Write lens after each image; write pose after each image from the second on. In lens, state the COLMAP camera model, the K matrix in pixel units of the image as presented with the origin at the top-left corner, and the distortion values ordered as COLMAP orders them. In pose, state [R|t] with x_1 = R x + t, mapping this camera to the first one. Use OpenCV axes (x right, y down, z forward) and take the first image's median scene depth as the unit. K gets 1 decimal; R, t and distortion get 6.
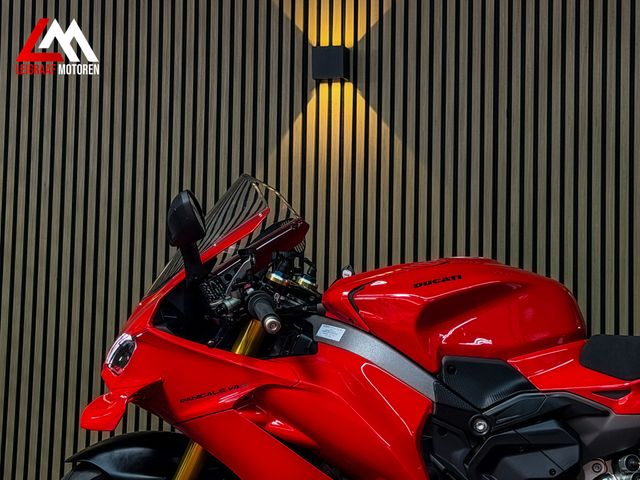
lens RADIAL K [[1460.7, 0, 309.7], [0, 1460.7, 241.0], [0, 0, 1]] dist [0.154928, 0.000000]
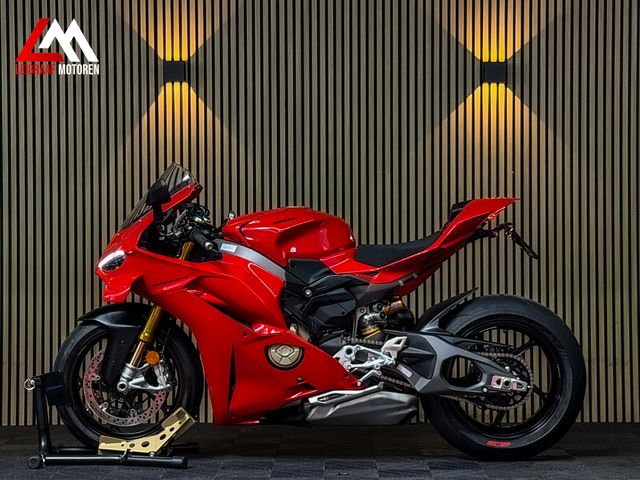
lens RADIAL K [[1460.7, 0, 323.1], [0, 1460.7, 242.1], [0, 0, 1]] dist [0.154928, 0.000000]
pose [[0.971074, -0.027174, 0.237226, -0.323819], [0.007354, 0.996435, 0.084040, -0.106454], [-0.238664, -0.079864, 0.967813, -0.901391]]
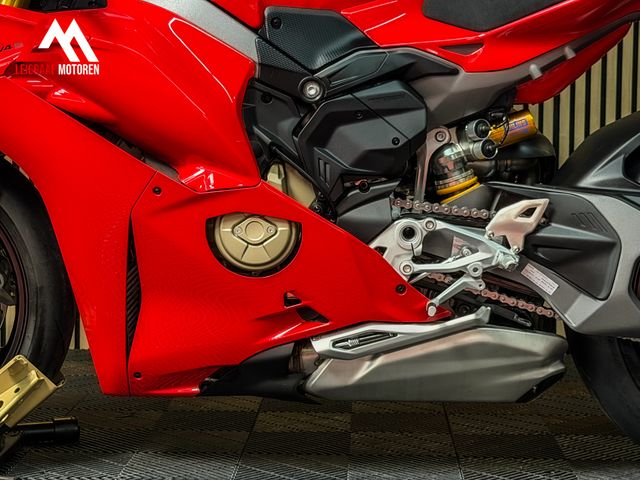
lens RADIAL K [[1460.7, 0, 316.5], [0, 1460.7, 238.6], [0, 0, 1]] dist [0.154928, 0.000000]
pose [[0.976642, -0.039861, 0.211143, -0.057627], [0.001807, 0.984131, 0.177434, 0.059019], [-0.214865, -0.172909, 0.961216, 0.178108]]
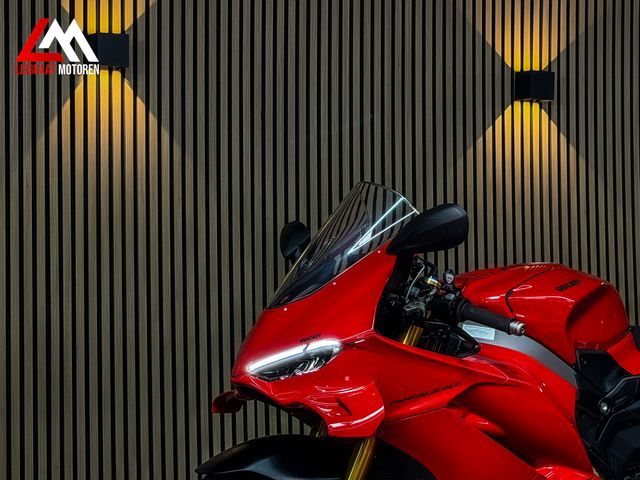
lens RADIAL K [[1460.7, 0, 309.3], [0, 1460.7, 234.4], [0, 0, 1]] dist [0.154928, 0.000000]
pose [[0.759882, 0.006394, 0.650030, -0.804104], [-0.022002, 0.999632, 0.015888, -0.025847], [-0.649689, -0.026375, 0.759743, 0.245988]]
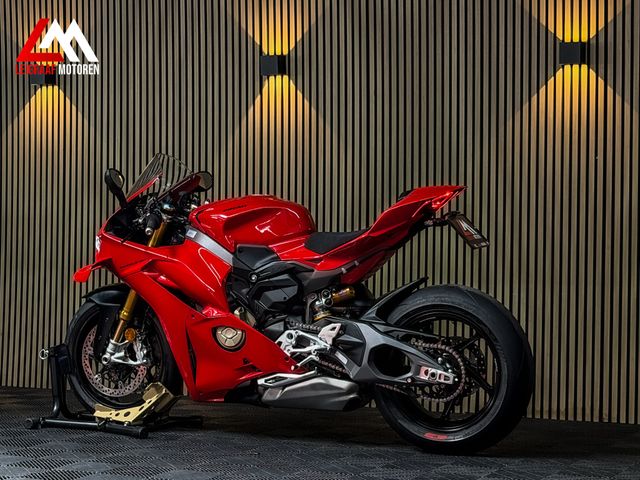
lens RADIAL K [[1460.7, 0, 315.8], [0, 1460.7, 240.4], [0, 0, 1]] dist [0.154928, 0.000000]
pose [[0.981750, -0.015594, -0.189538, 0.573681], [0.031913, 0.996009, 0.083350, -0.092586], [0.187482, -0.087877, 0.978329, -0.968936]]
